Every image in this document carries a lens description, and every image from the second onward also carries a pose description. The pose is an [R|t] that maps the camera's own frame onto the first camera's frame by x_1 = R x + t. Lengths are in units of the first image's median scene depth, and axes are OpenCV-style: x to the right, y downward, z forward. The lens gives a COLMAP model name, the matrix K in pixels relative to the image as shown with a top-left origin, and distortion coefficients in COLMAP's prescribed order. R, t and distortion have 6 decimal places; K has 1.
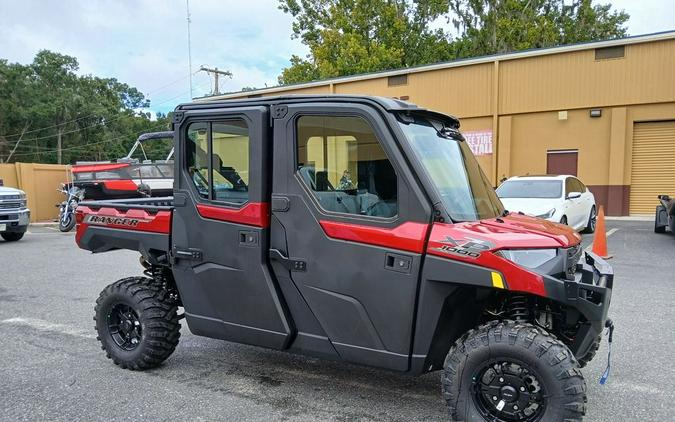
lens RADIAL K [[563.9, 0, 340.0], [0, 563.9, 241.2], [0, 0, 1]] dist [0.054428, -0.123556]
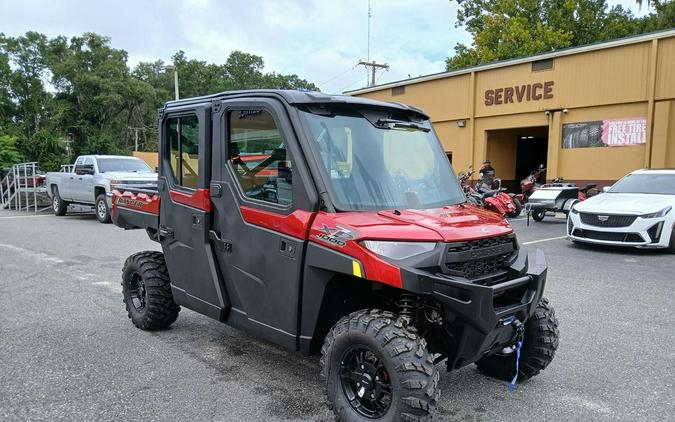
lens RADIAL K [[563.9, 0, 340.0], [0, 563.9, 241.2], [0, 0, 1]] dist [0.054428, -0.123556]
pose [[0.947522, 0.051654, -0.315491, 0.398124], [-0.046584, 0.998636, 0.023598, -0.002889], [0.316279, -0.007663, 0.948635, 0.016380]]
